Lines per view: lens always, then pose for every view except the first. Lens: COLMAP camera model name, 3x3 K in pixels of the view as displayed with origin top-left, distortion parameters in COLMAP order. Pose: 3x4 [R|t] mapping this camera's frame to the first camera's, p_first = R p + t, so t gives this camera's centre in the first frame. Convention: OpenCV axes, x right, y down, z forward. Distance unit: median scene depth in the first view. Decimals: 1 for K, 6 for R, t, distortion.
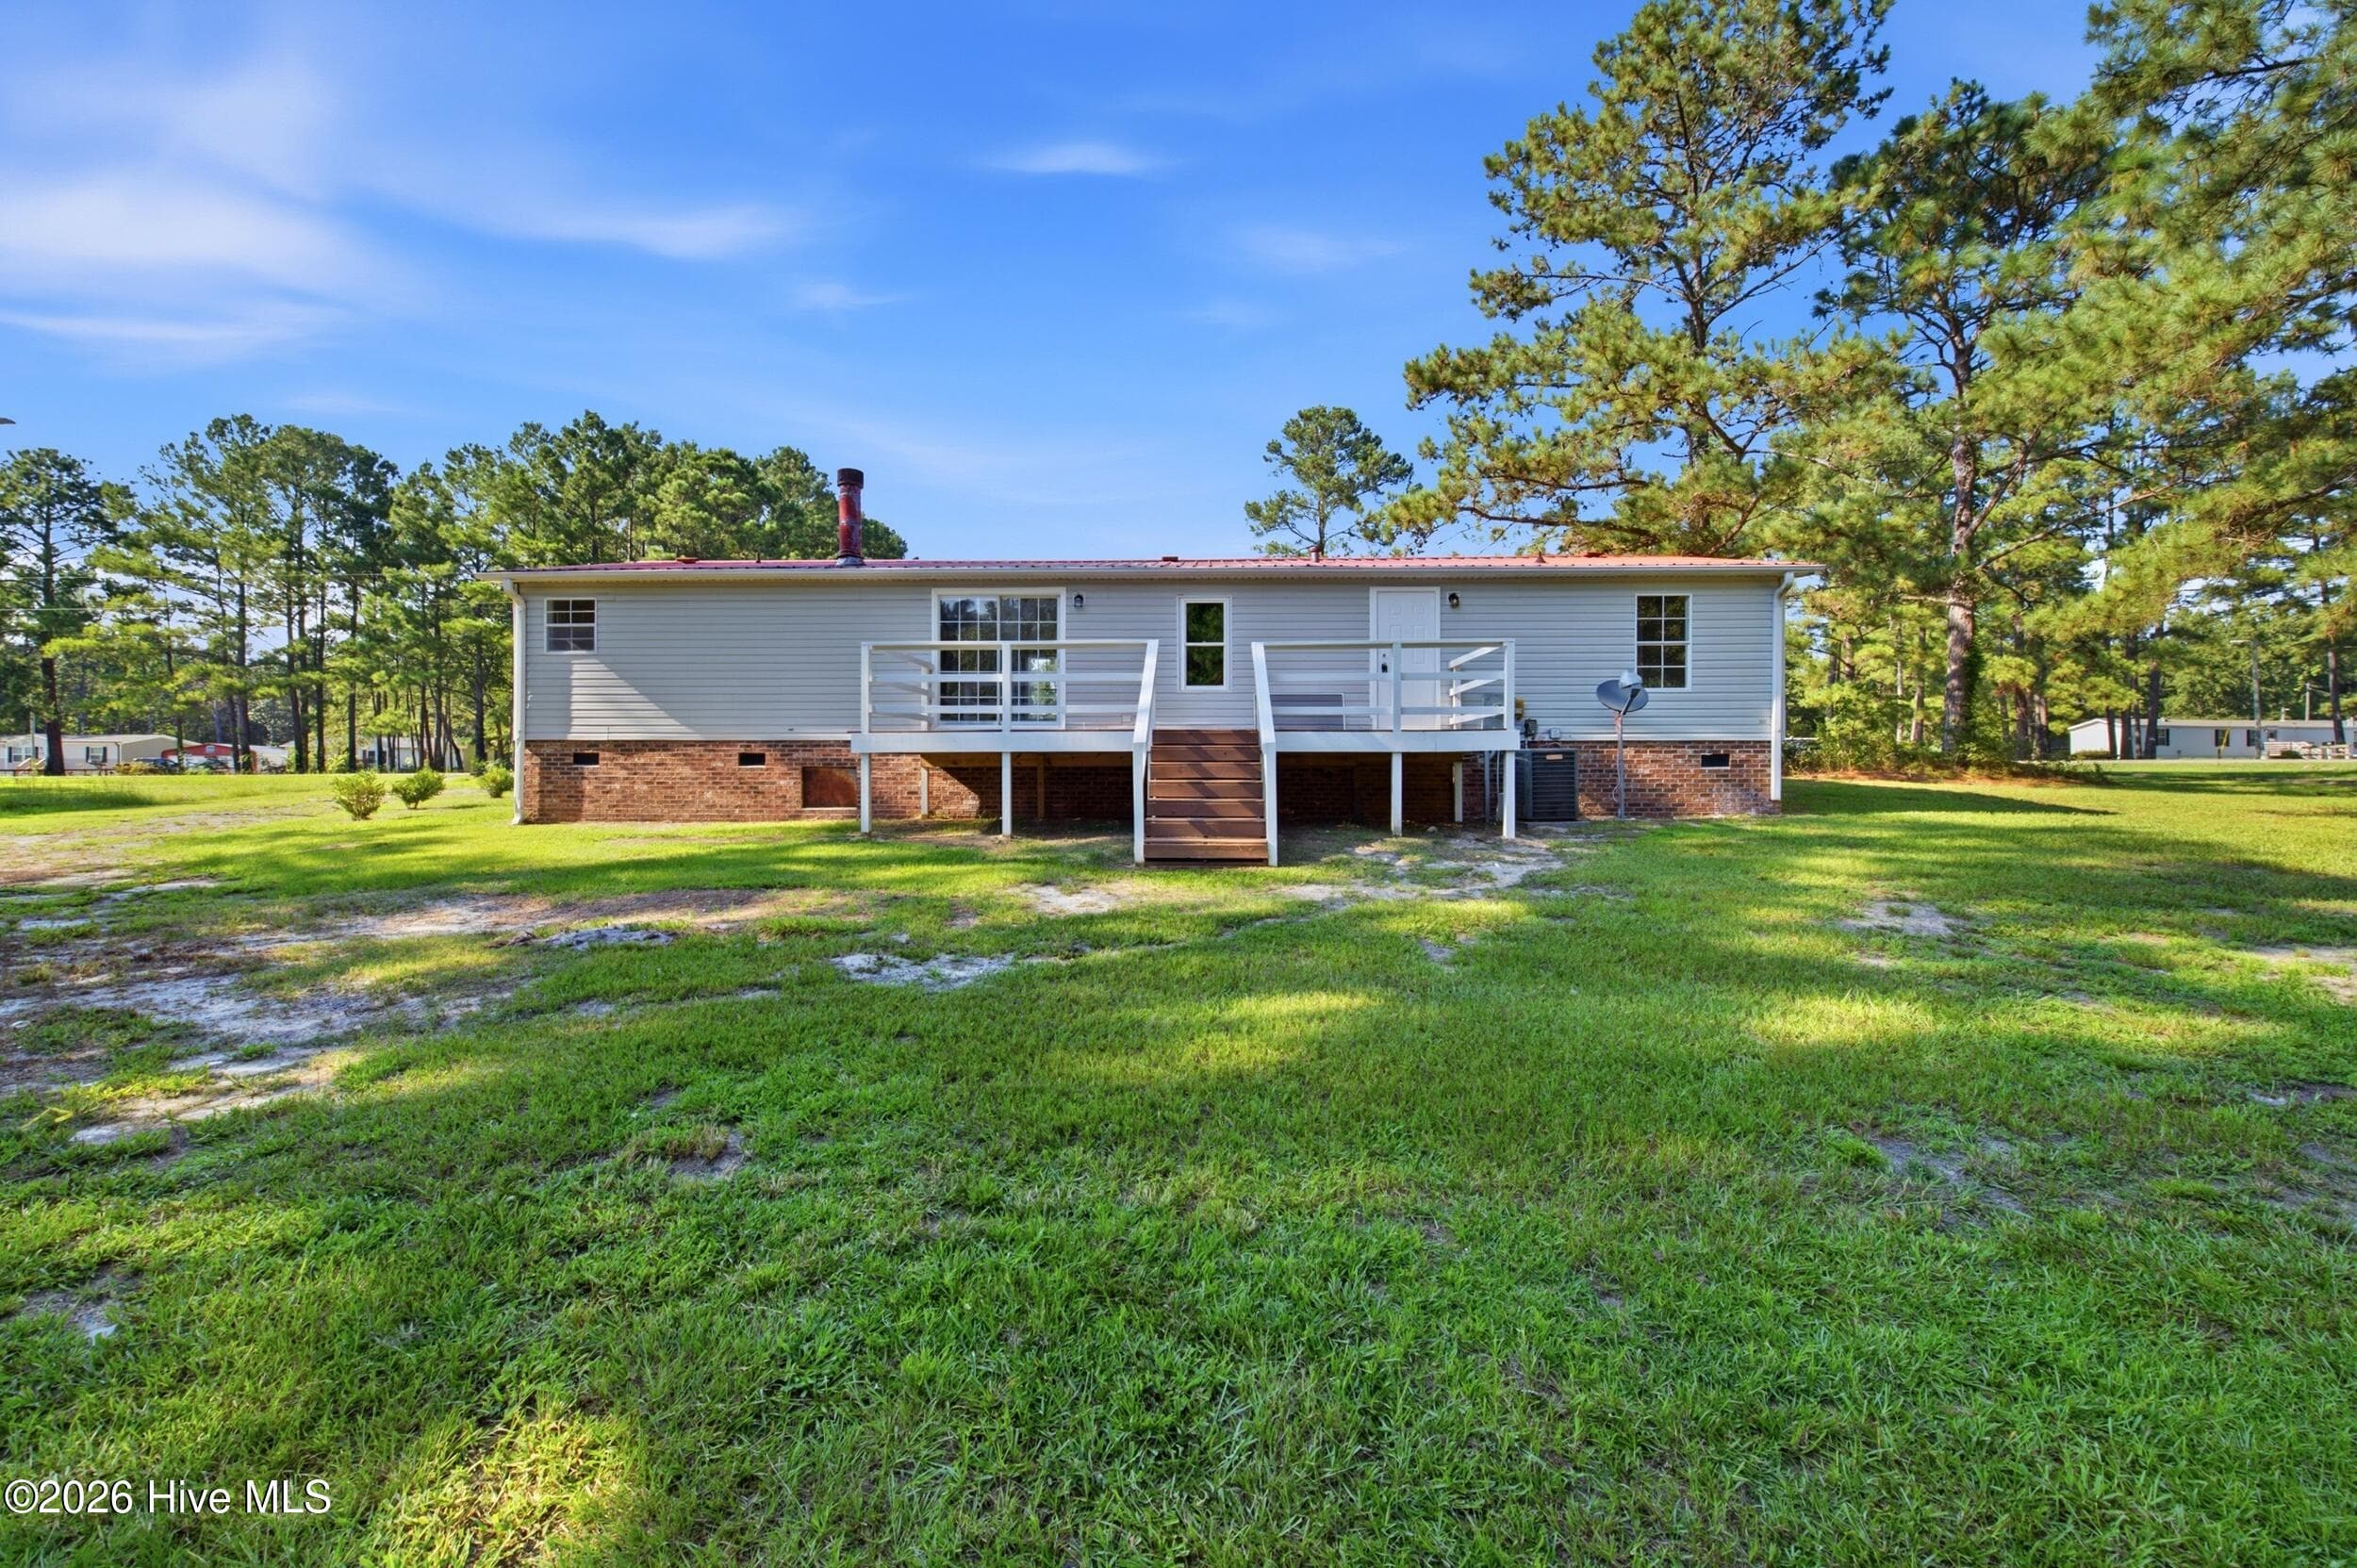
lens RADIAL K [[939.3, 0, 1150.6], [0, 939.3, 777.4], [0, 0, 1]] dist [-0.000598, -0.000318]
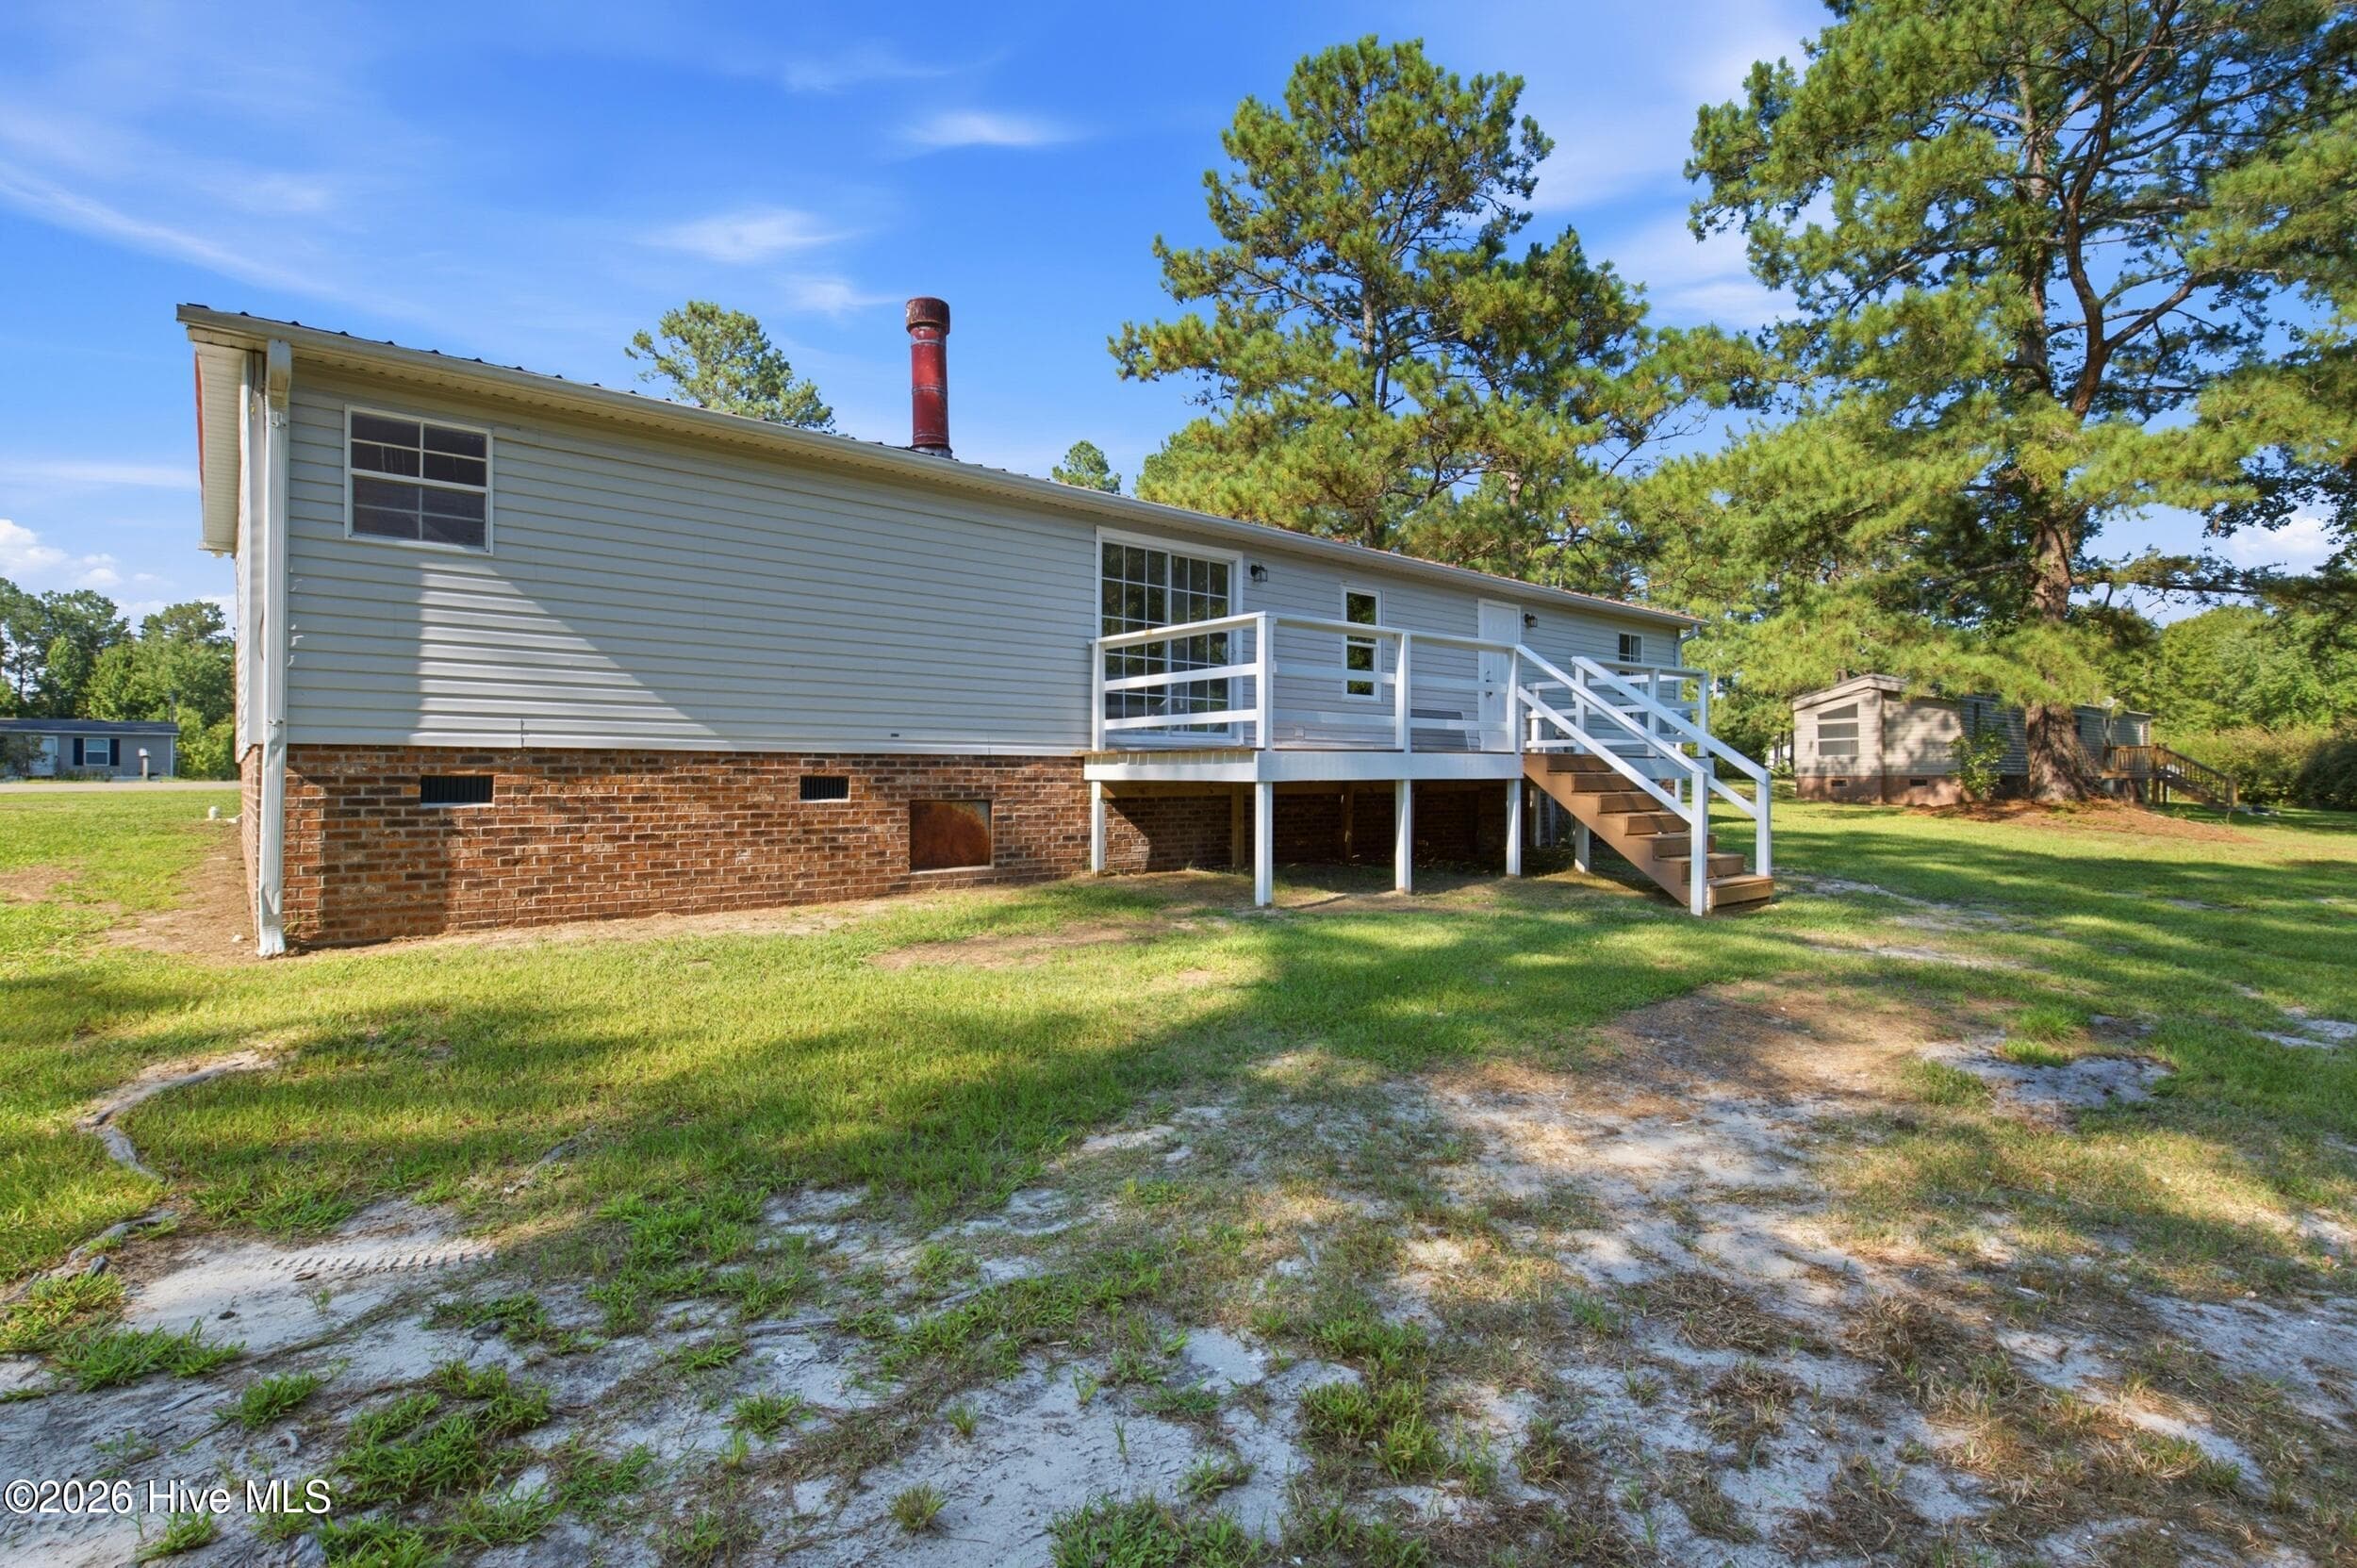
lens RADIAL K [[1070.7, 0, 1134.5], [0, 1070.7, 754.2], [0, 0, 1]] dist [-0.032480, -0.000095]
pose [[0.757797, 0.008979, 0.652429, -0.688578], [-0.005189, 0.999957, -0.007735, -0.034381], [-0.652470, 0.002476, 0.757810, 0.417465]]
